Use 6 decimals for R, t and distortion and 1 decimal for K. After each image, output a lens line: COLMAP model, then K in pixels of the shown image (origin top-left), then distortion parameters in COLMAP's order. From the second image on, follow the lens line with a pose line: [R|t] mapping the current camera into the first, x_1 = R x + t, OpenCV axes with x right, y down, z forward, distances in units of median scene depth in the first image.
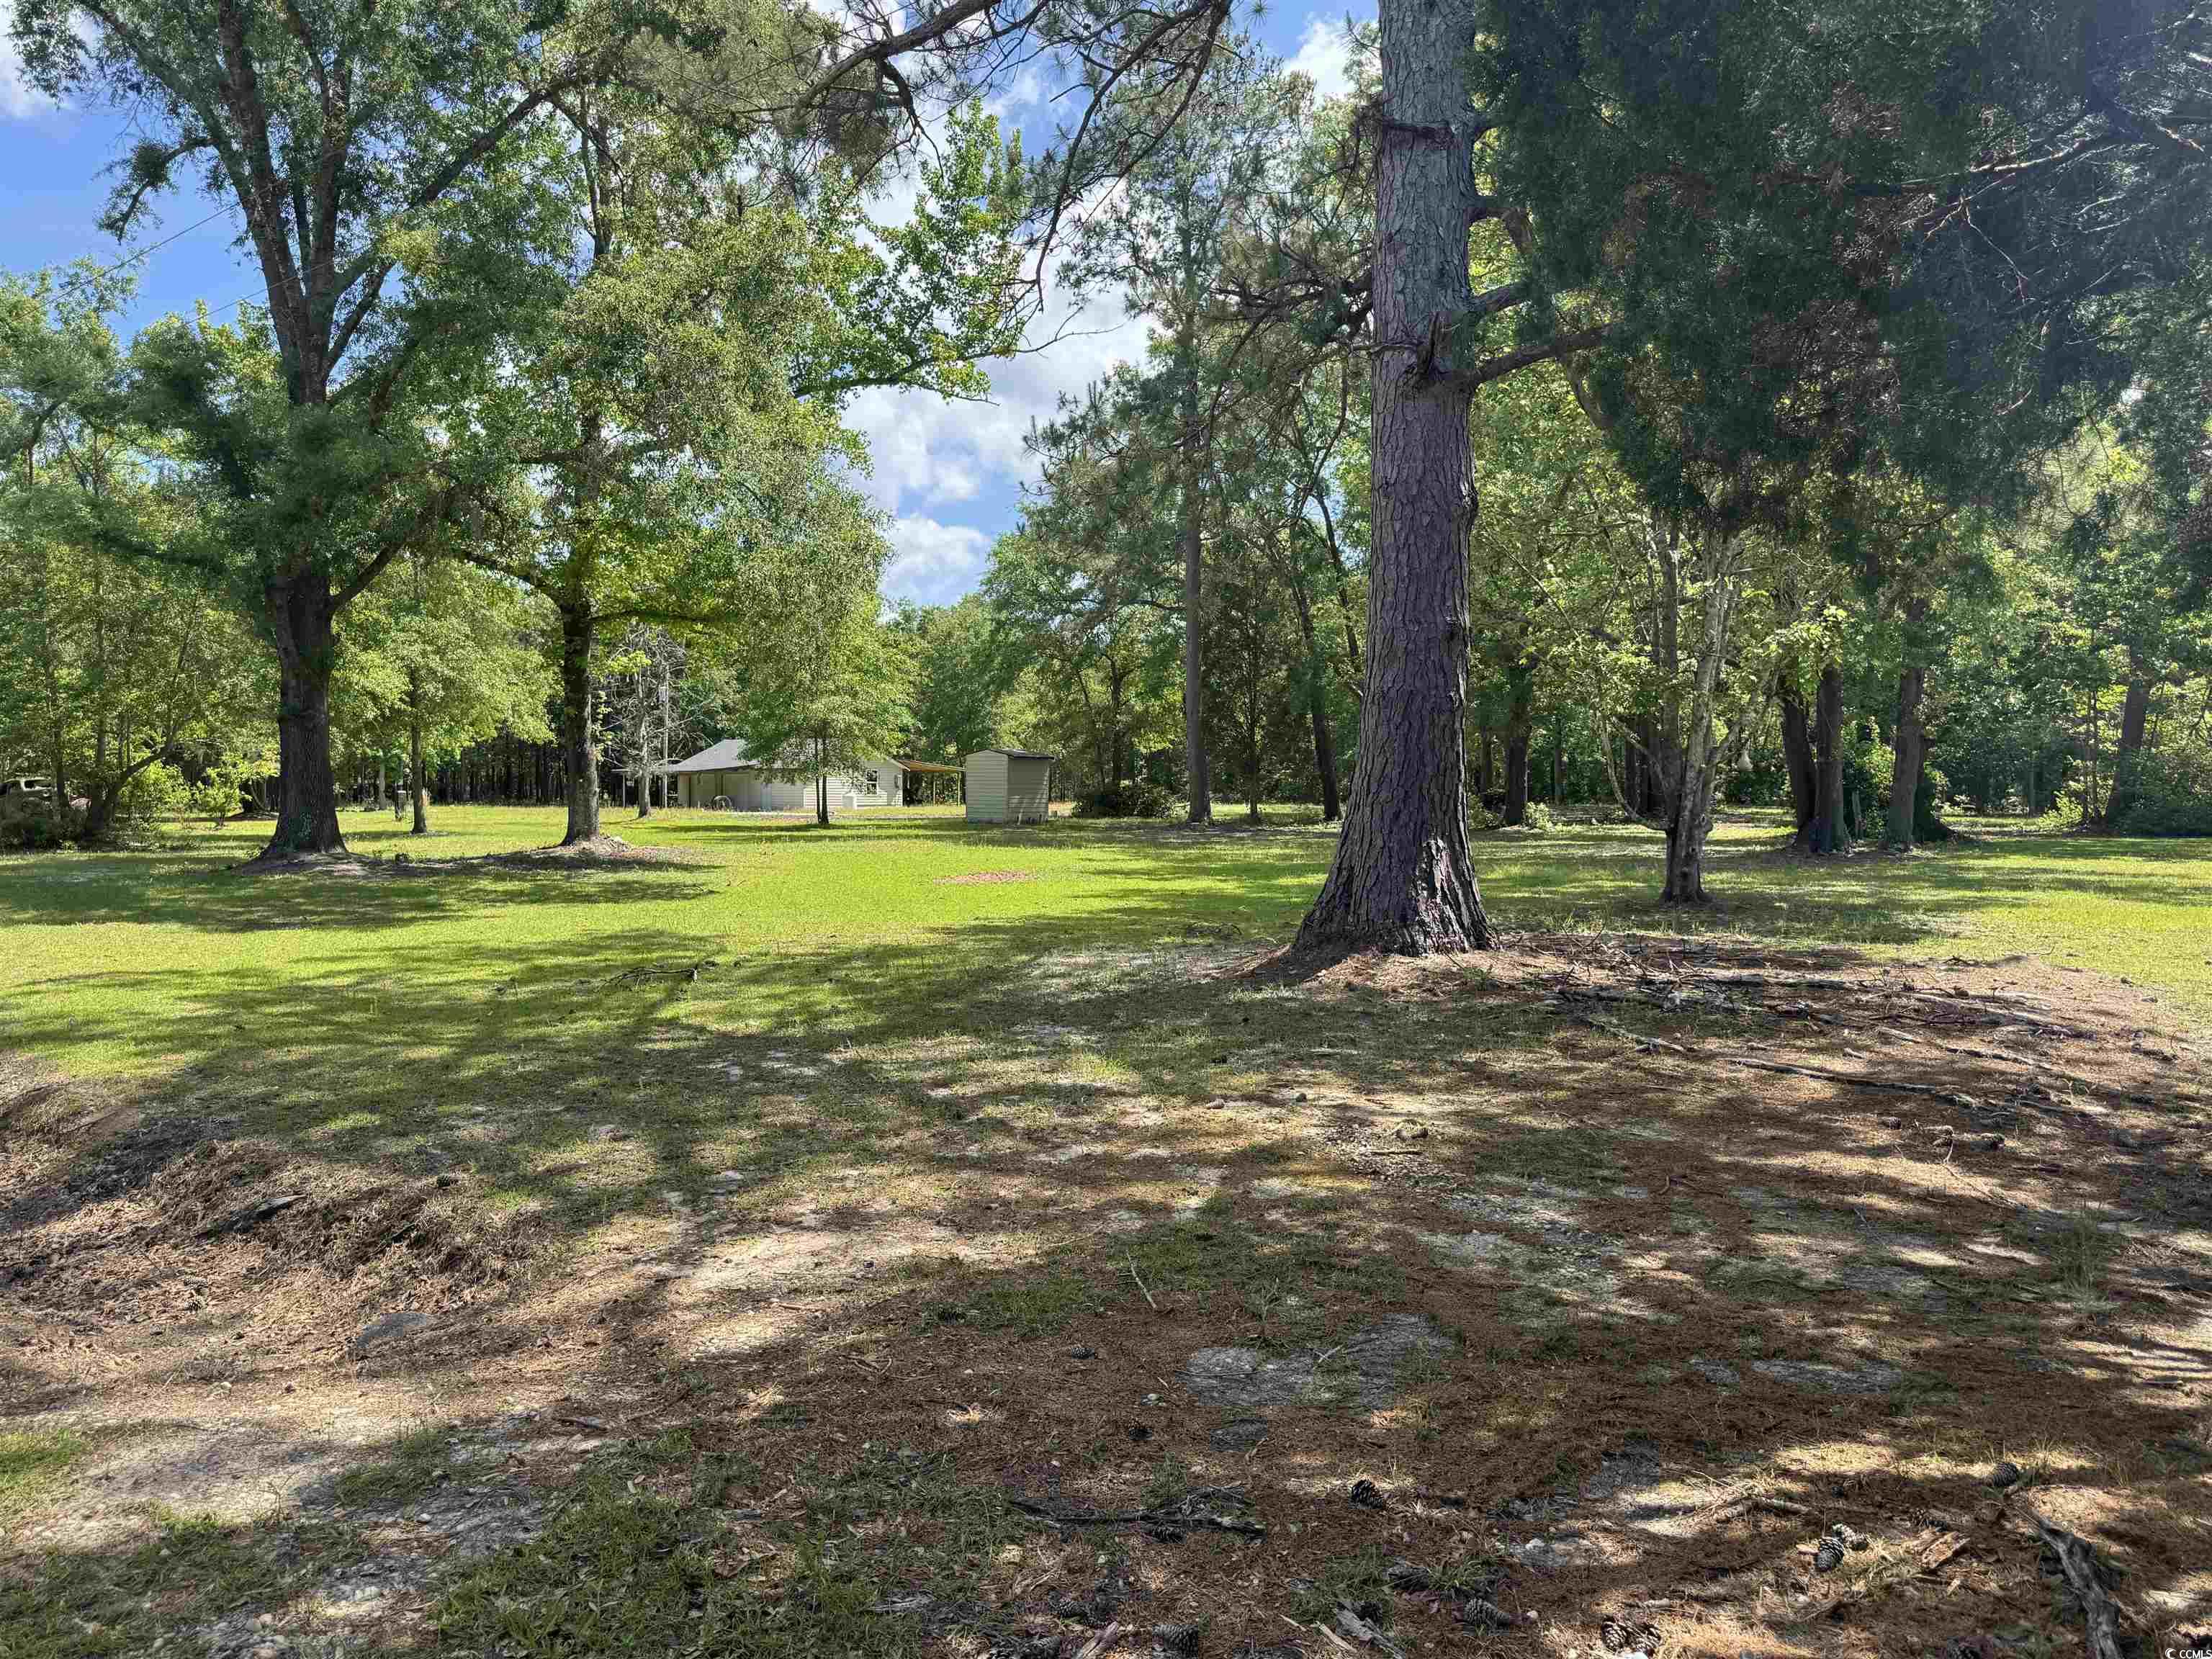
lens RADIAL K [[1575.9, 0, 1110.0], [0, 1575.9, 823.4], [0, 0, 1]] dist [-0.001365, -0.021276]
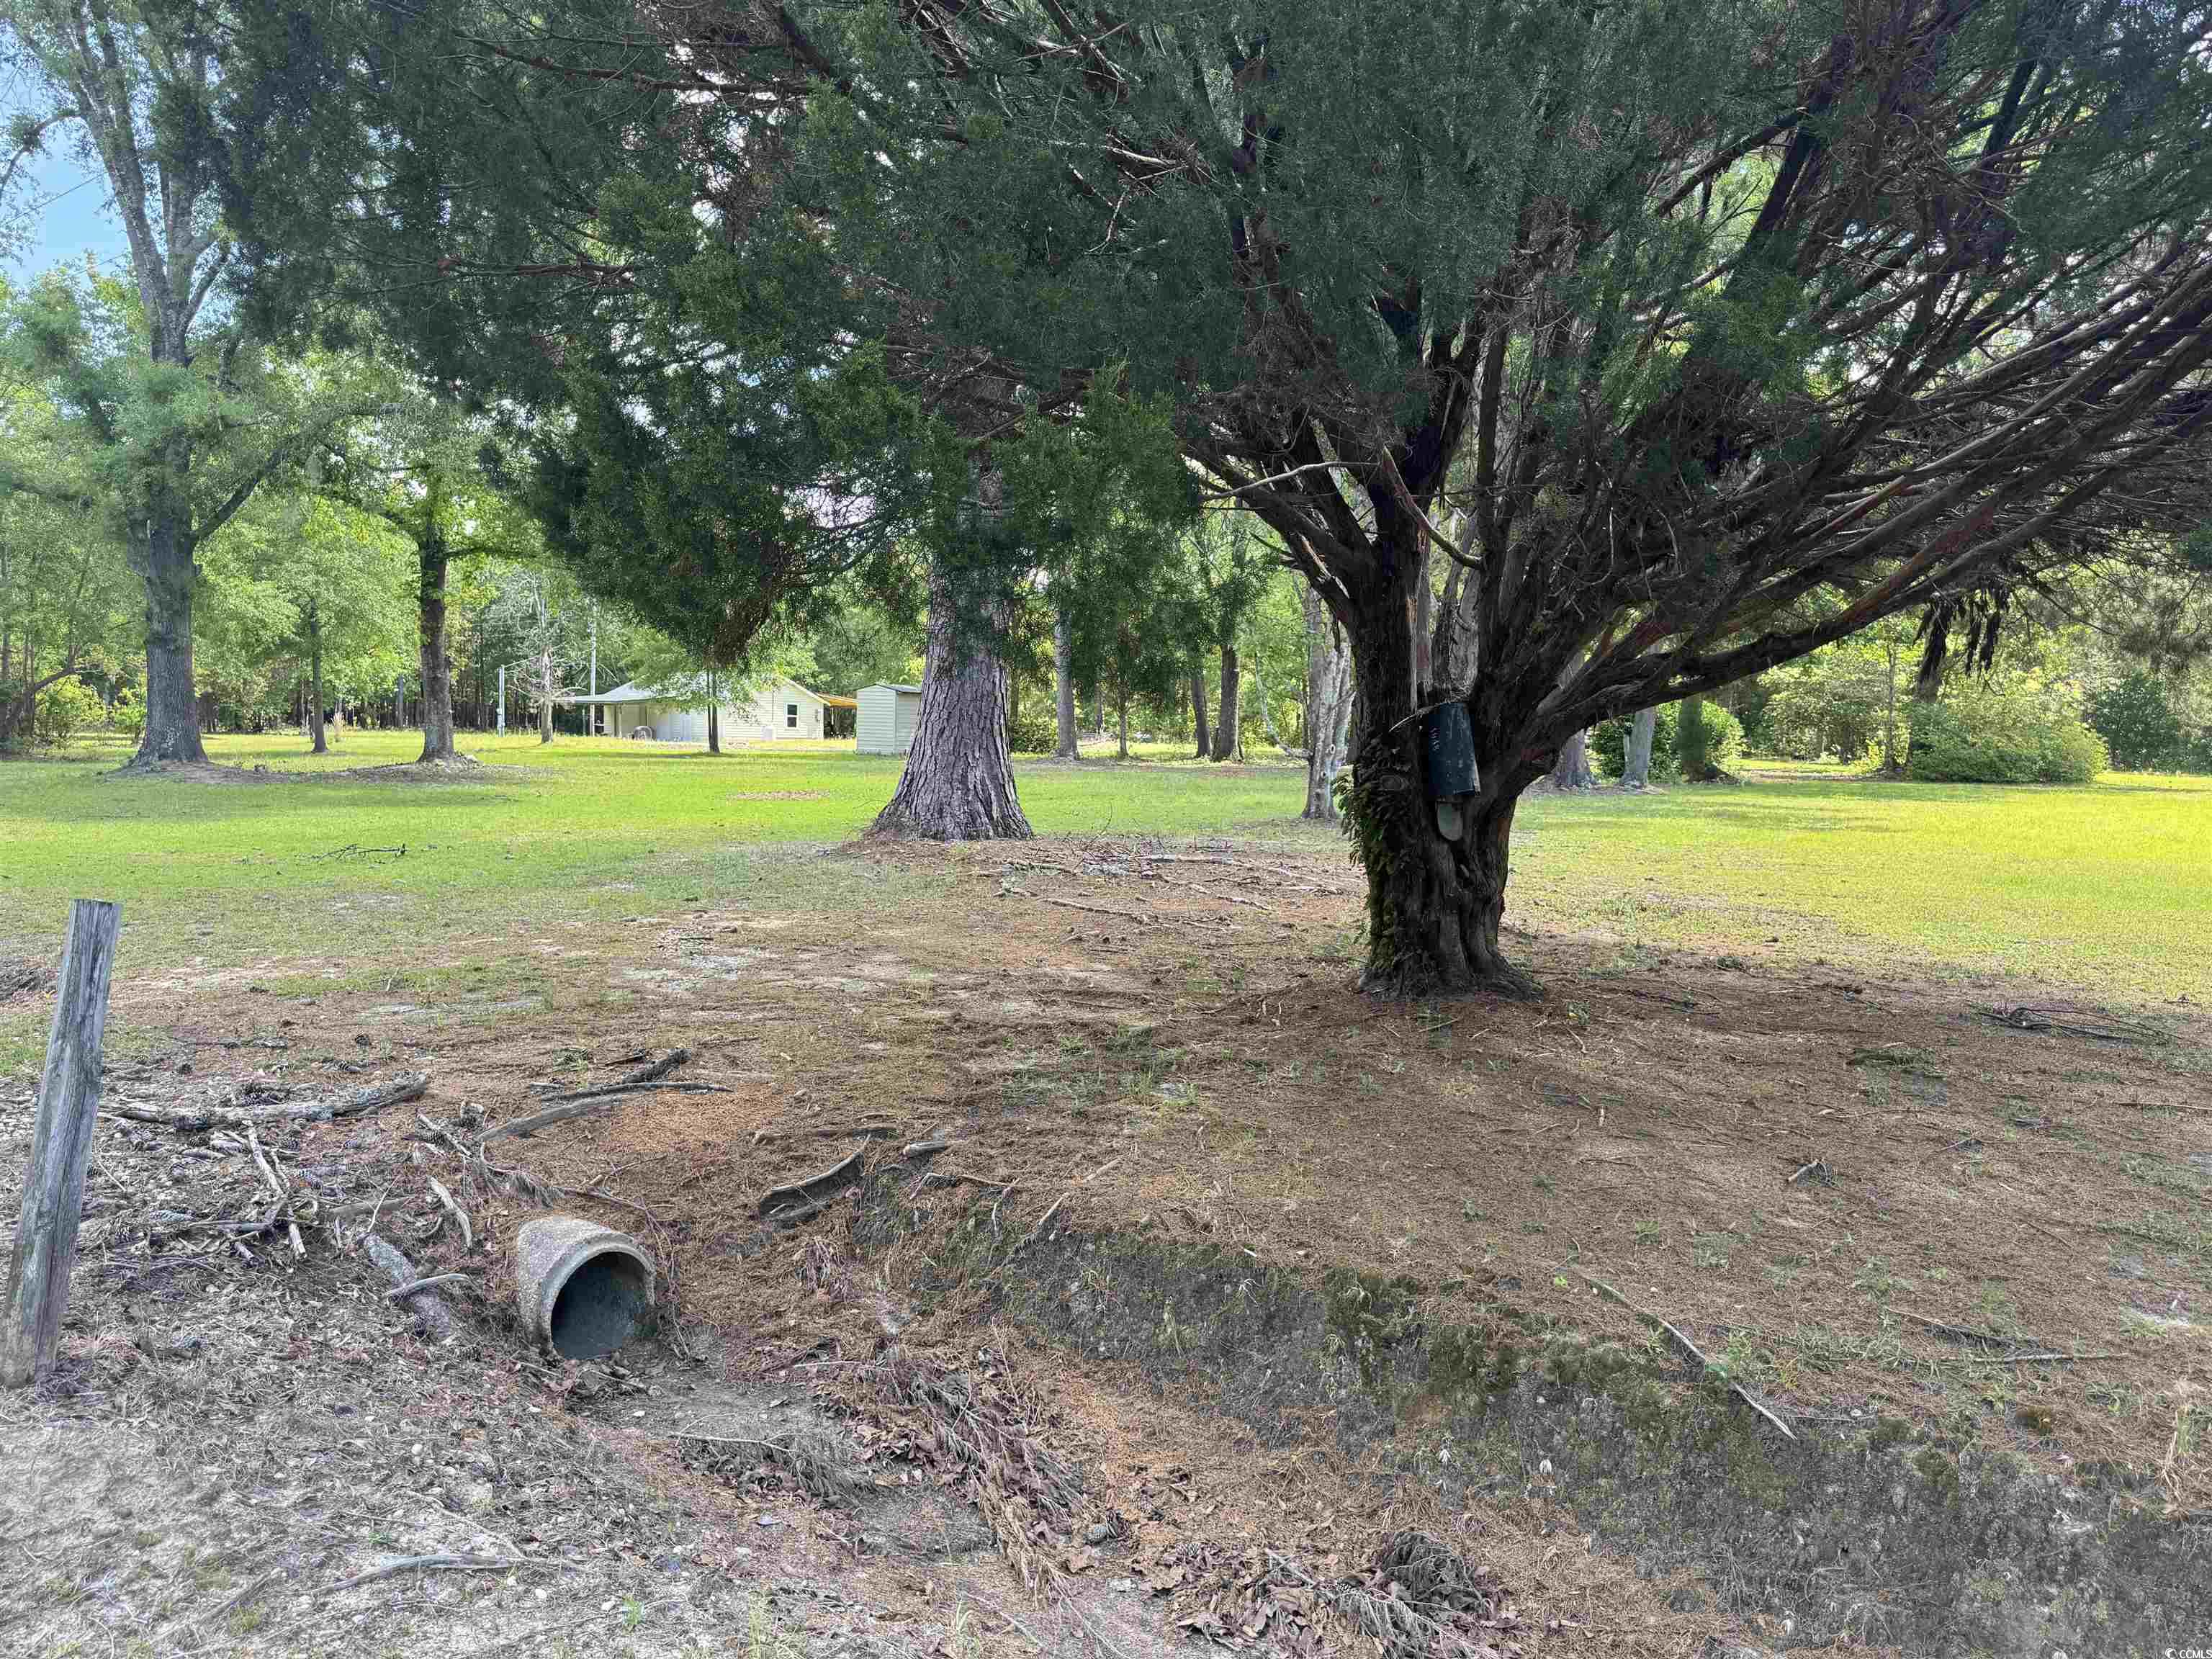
lens RADIAL K [[1575.9, 0, 1104.8], [0, 1575.9, 836.1], [0, 0, 1]] dist [-0.001365, -0.021276]
pose [[0.999795, 0.016727, 0.011423, 0.119273], [-0.017229, 0.998822, 0.045371, 0.007821], [-0.010650, -0.045559, 0.998905, -0.105231]]
